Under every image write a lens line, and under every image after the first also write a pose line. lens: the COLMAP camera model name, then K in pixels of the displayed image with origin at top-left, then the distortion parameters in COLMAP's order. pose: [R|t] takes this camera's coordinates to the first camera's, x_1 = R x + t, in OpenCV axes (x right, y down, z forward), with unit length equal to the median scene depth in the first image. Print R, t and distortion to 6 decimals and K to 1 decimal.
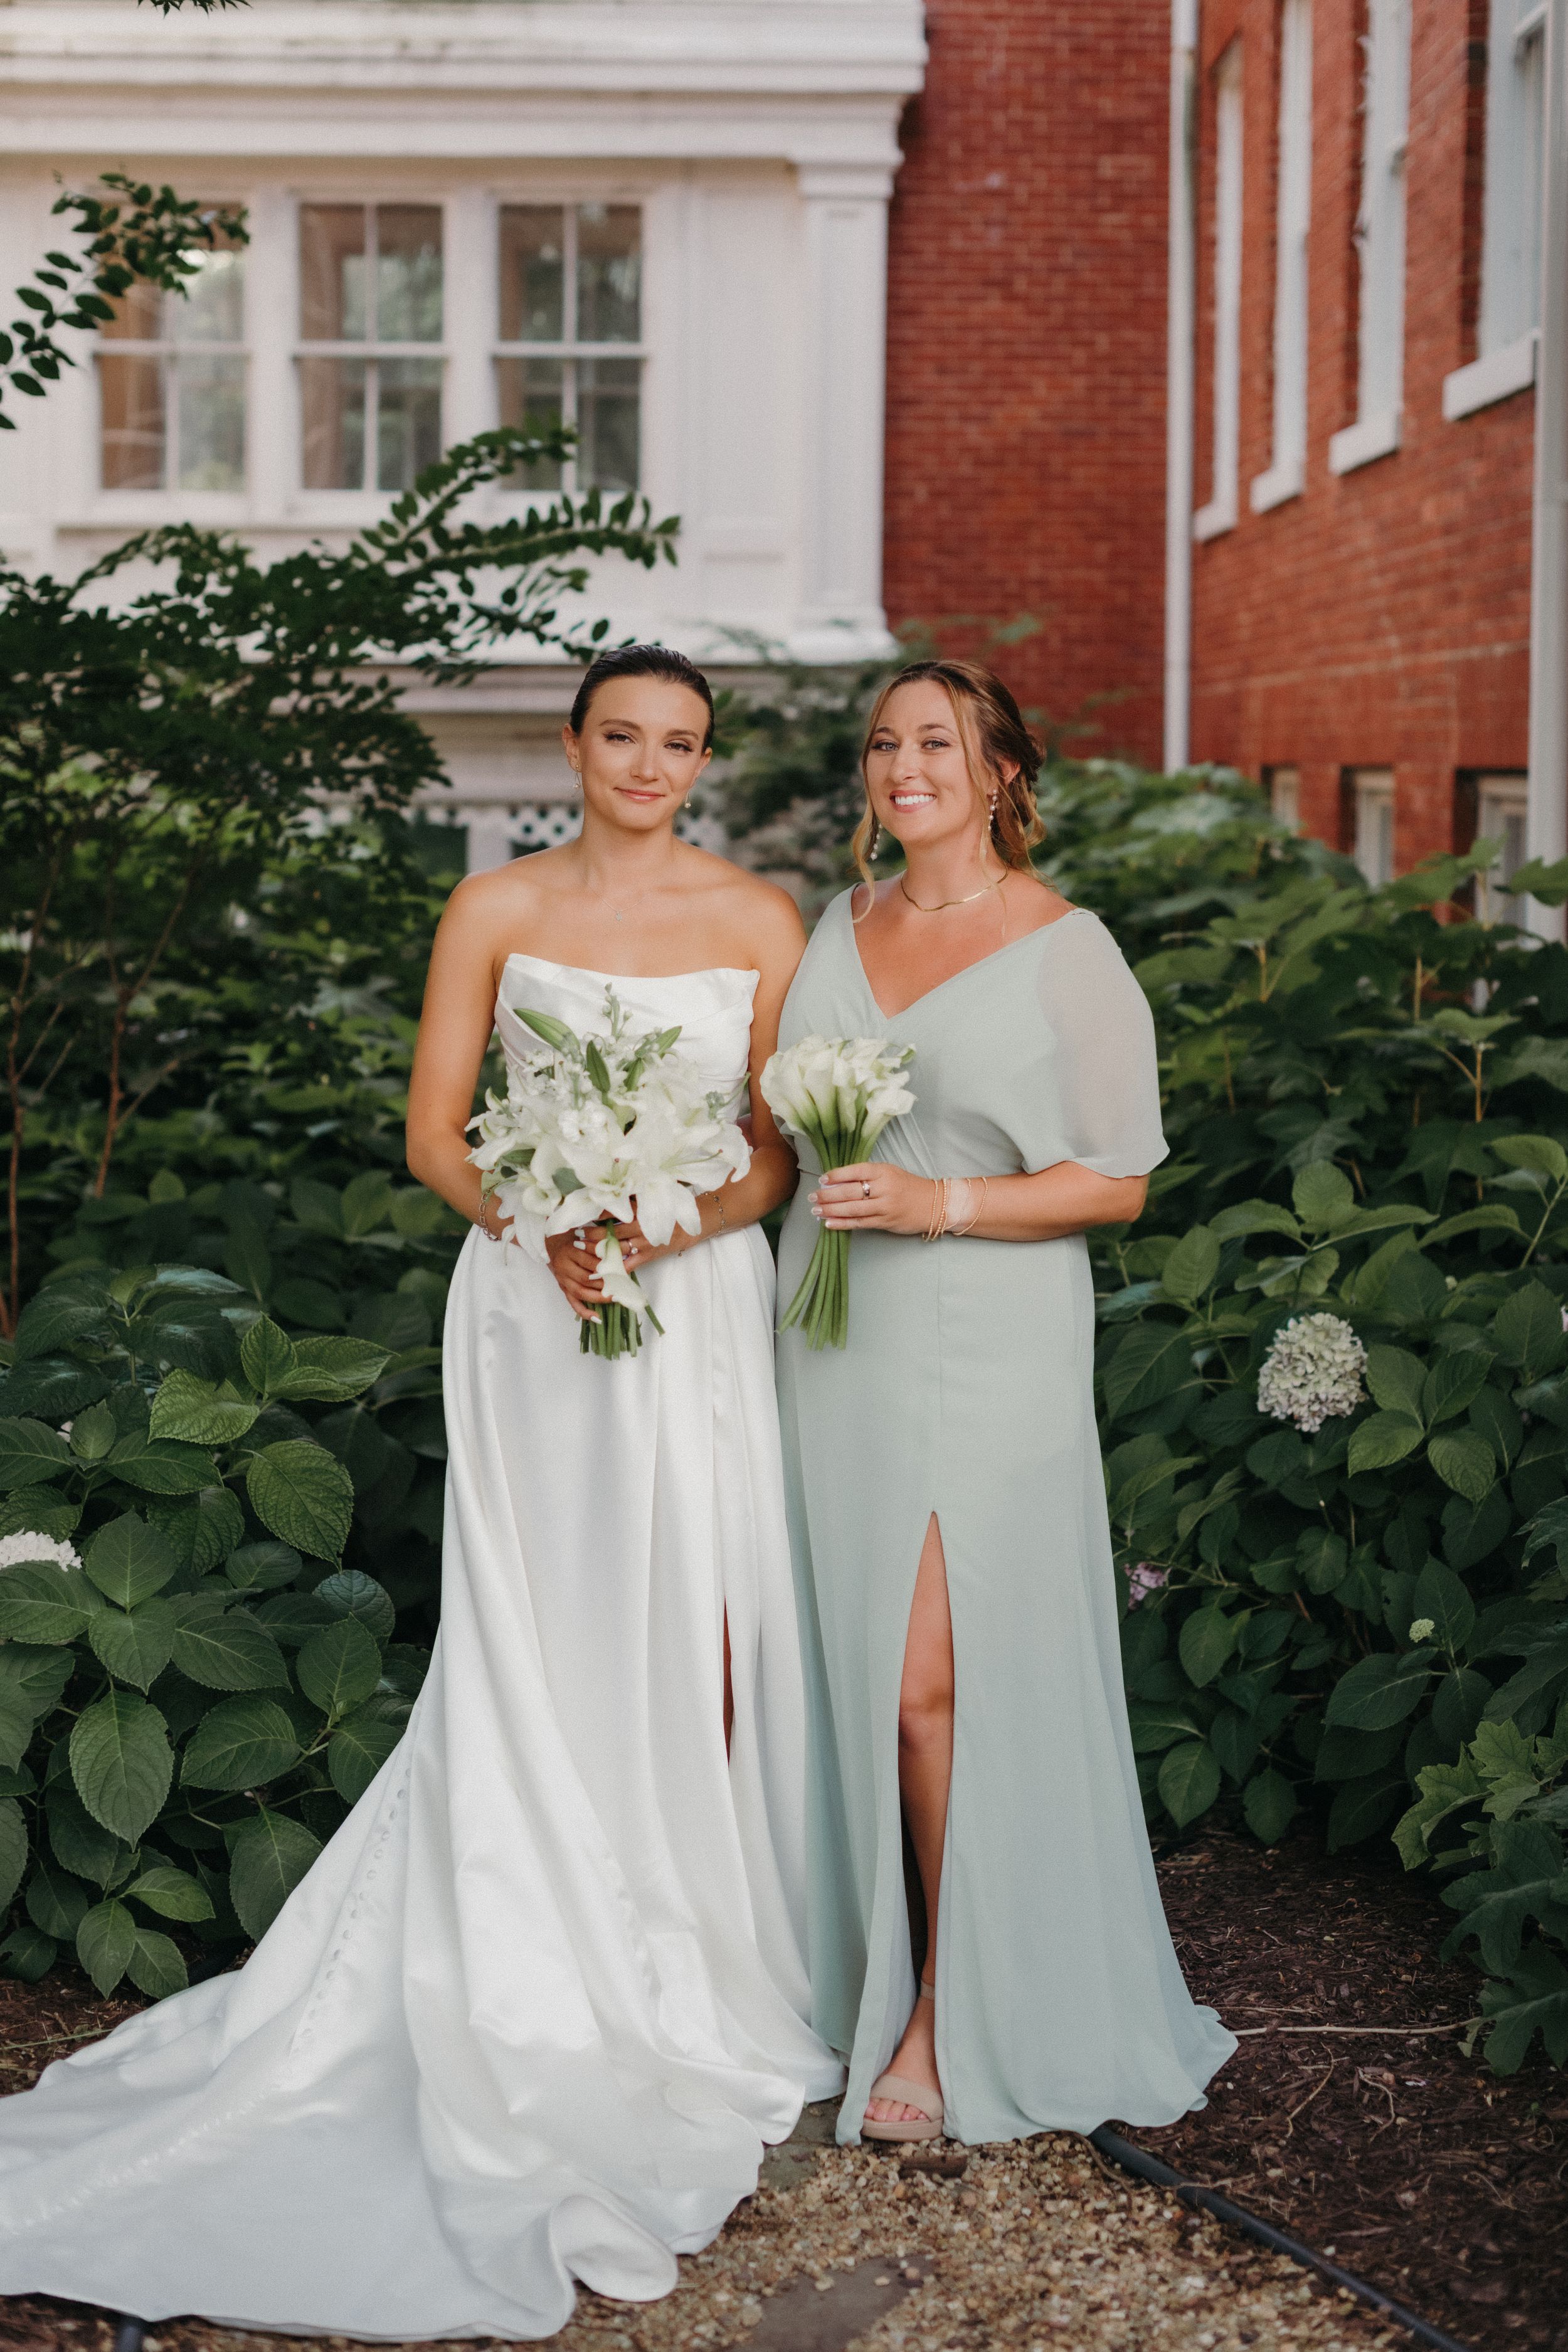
lens RADIAL K [[2819.6, 0, 764.0], [0, 2819.6, 1158.6], [0, 0, 1]] dist [-0.027095, 0.000000]
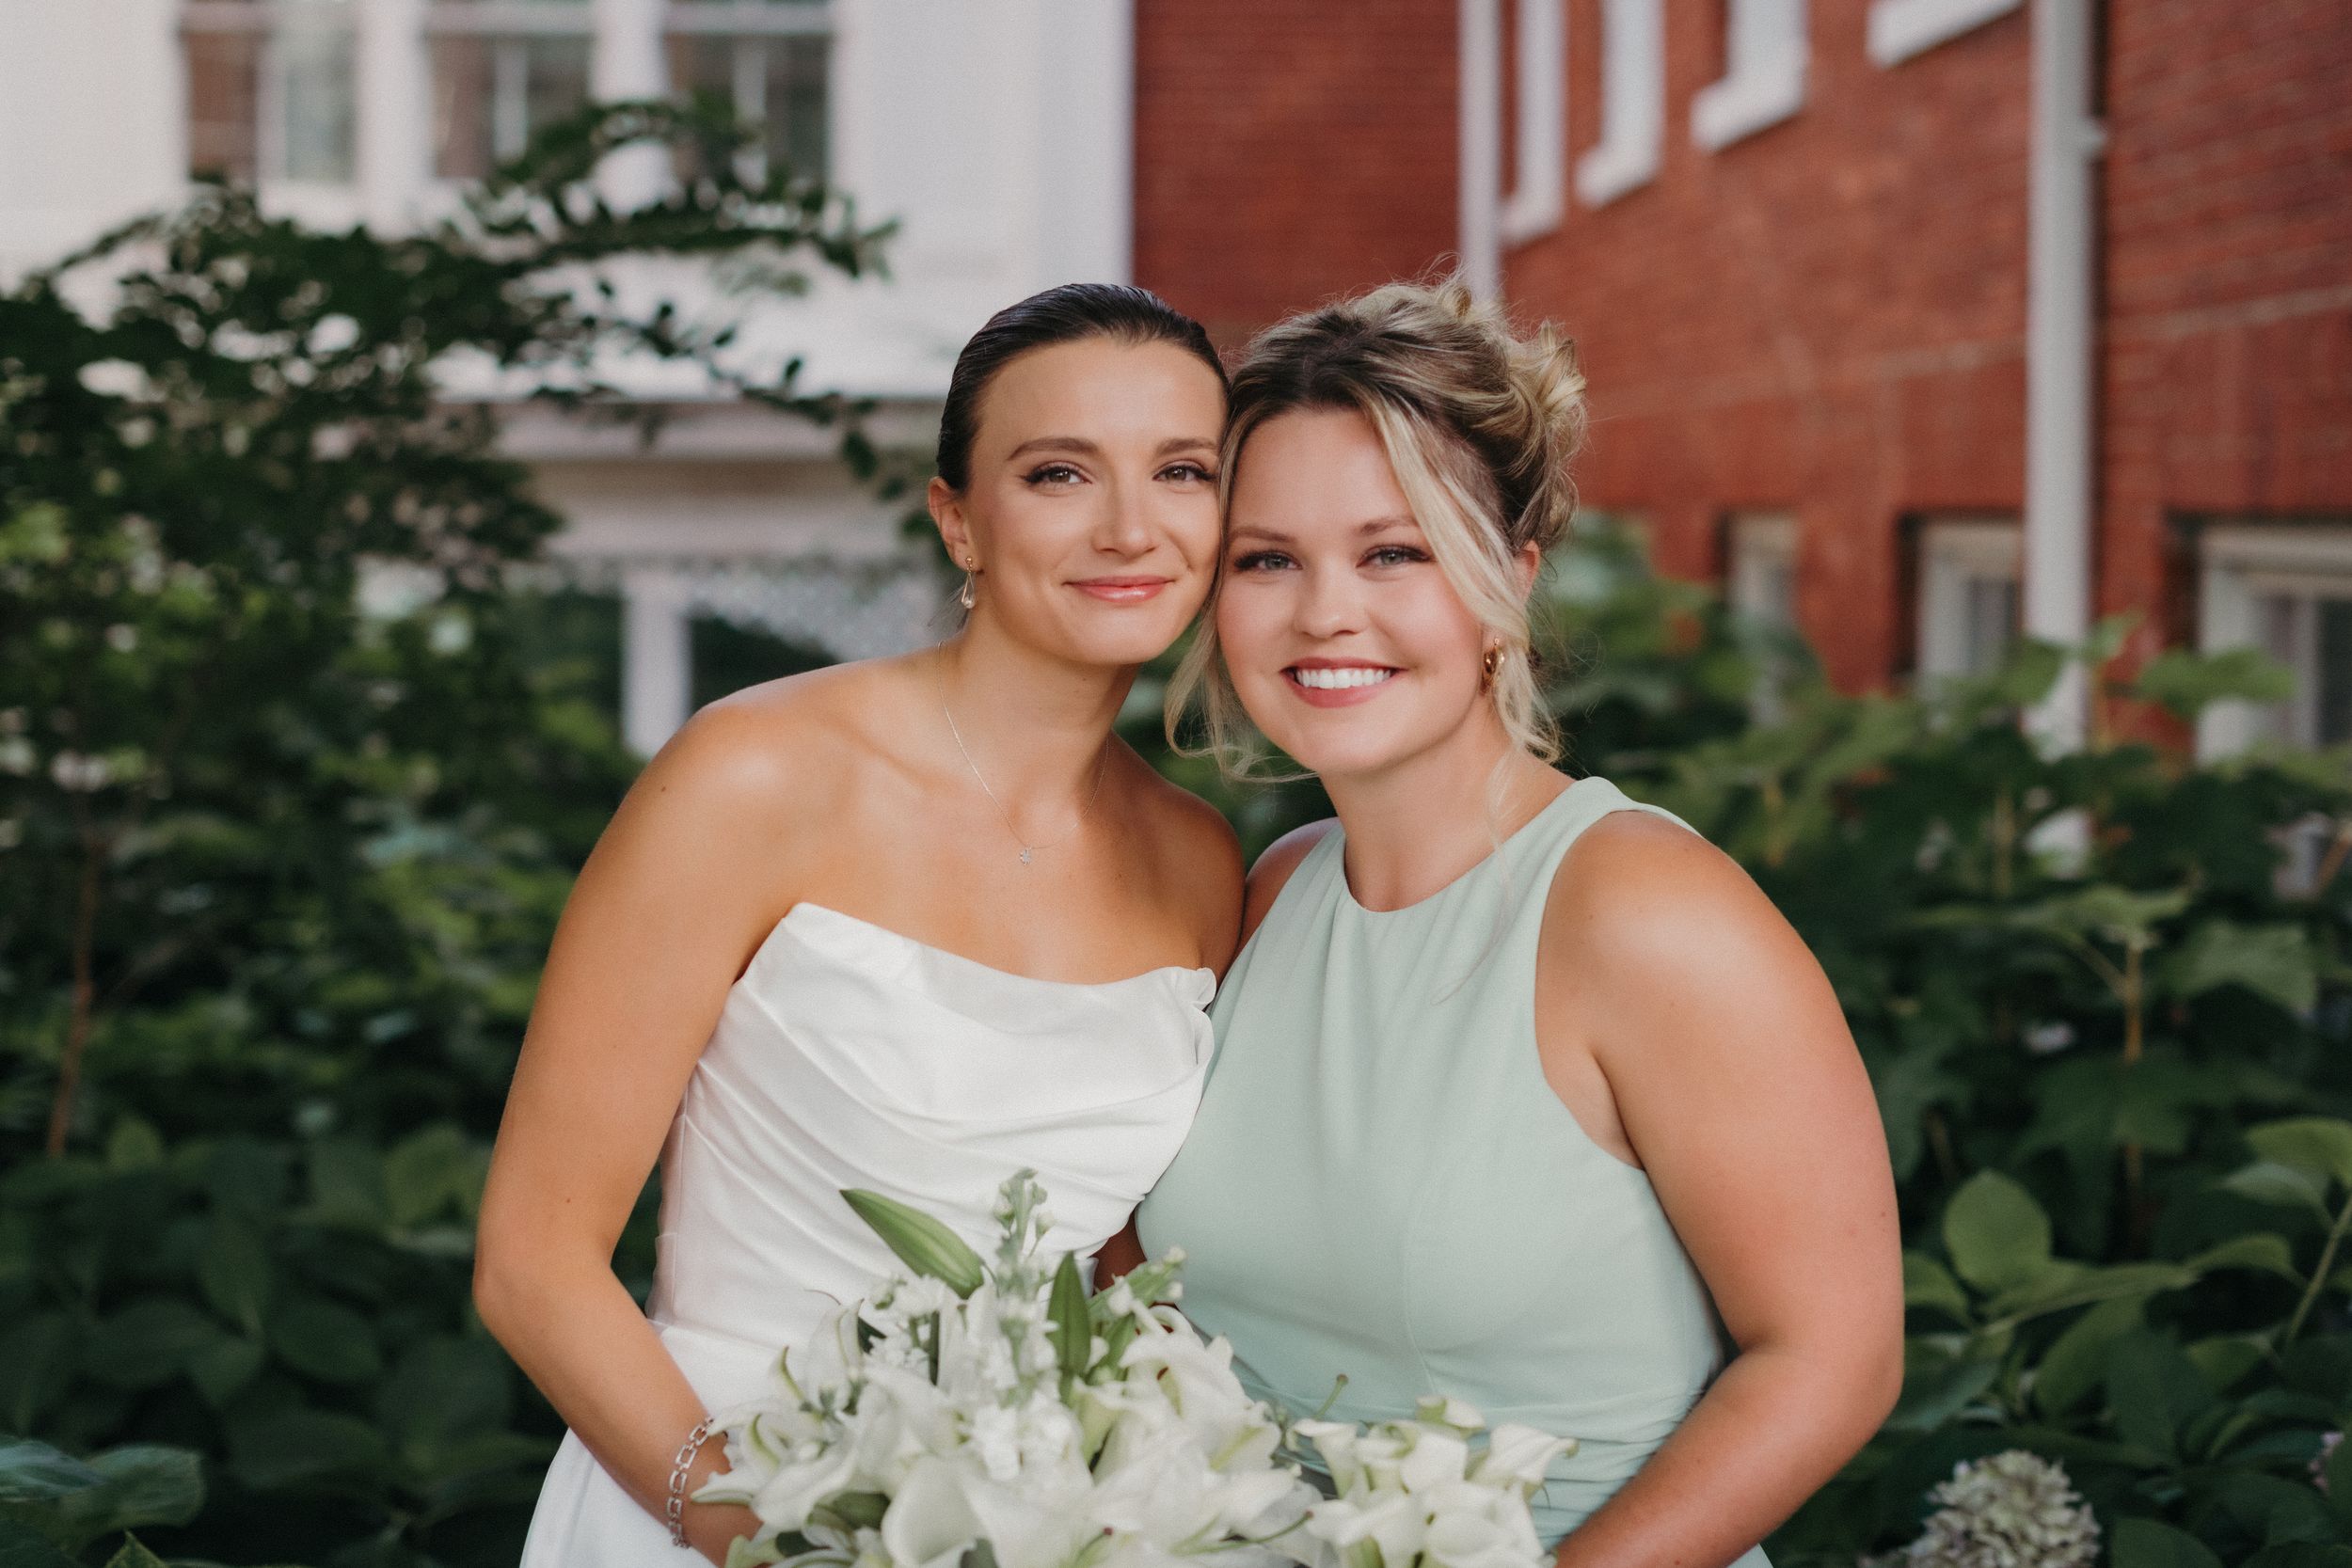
lens RADIAL K [[3238.1, 0, 1112.6], [0, 3238.1, 712.4], [0, 0, 1]] dist [-0.004155, 0.000000]
pose [[0.999176, -0.010943, 0.039086, -0.005765], [0.013911, 0.996974, -0.076476, -0.025844], [-0.038131, 0.076956, 0.996305, 0.179062]]
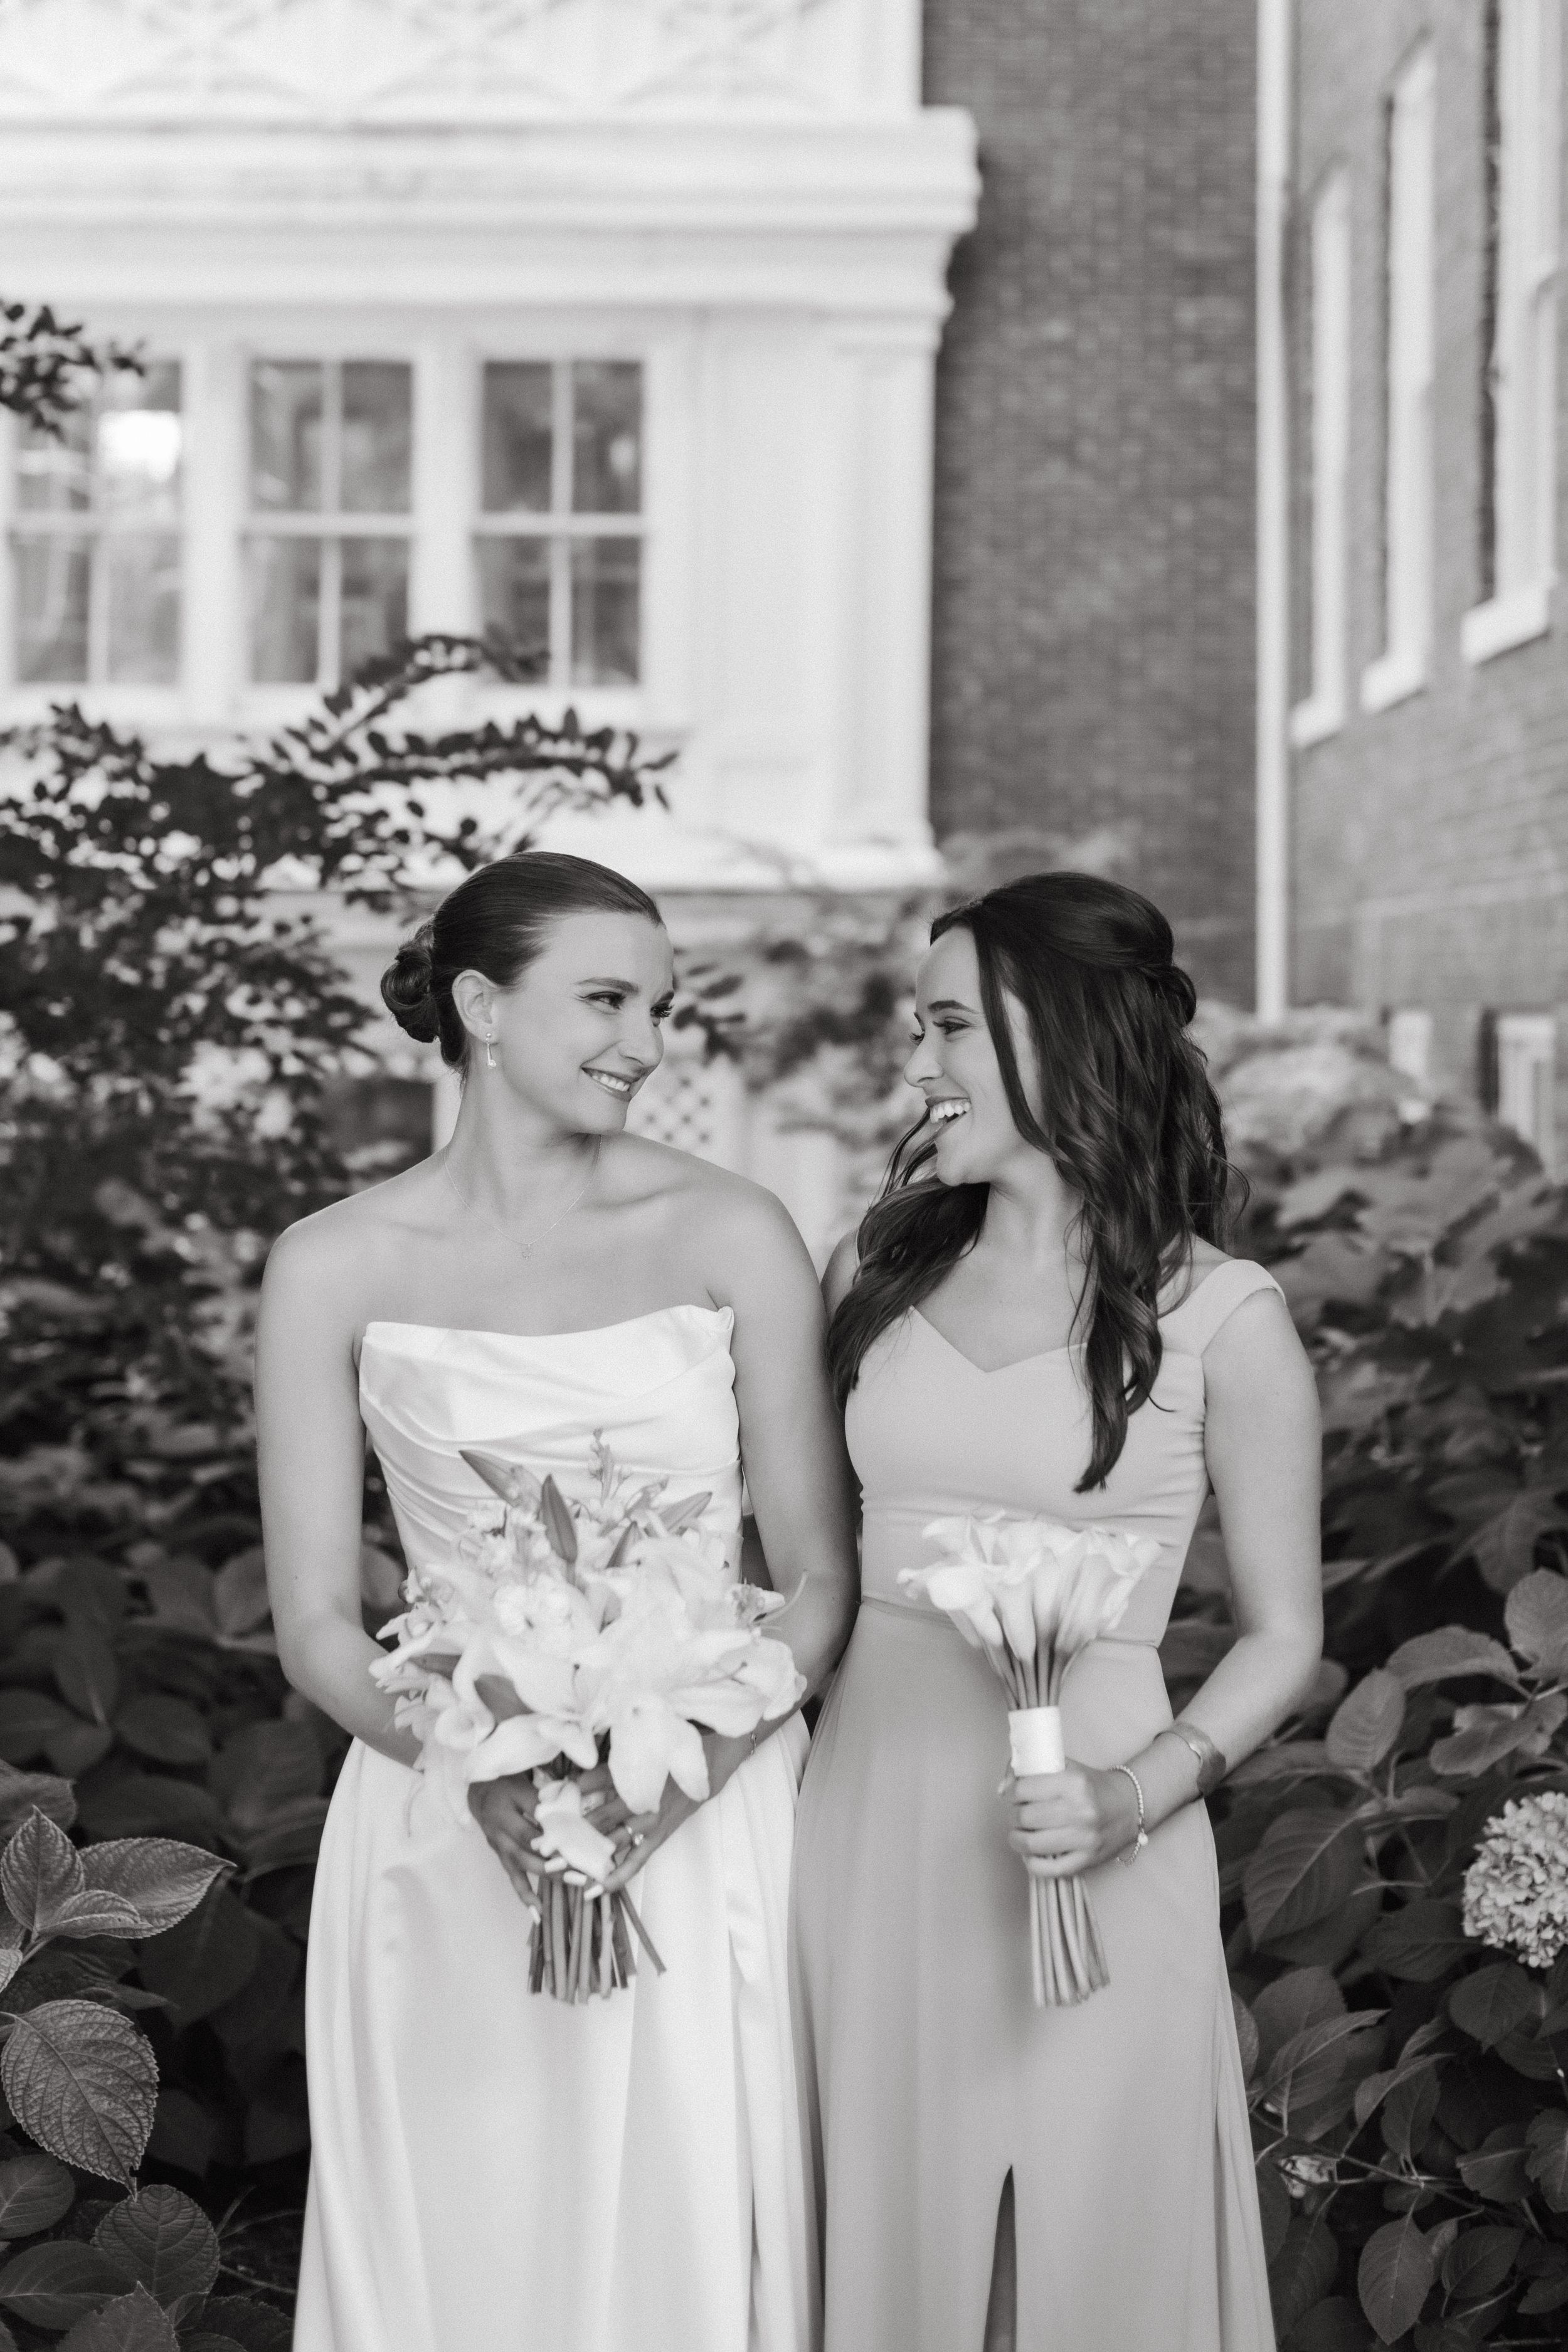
lens RADIAL K [[3238.4, 0, 791.8], [0, 3238.4, 1171.8], [0, 0, 1]] dist [-0.004155, 0.000000]
pose [[1.000000, -0.000648, -0.000567, 0.004609], [0.000596, 0.996220, -0.086868, -0.016365], [0.000621, 0.086867, 0.996220, 0.098356]]
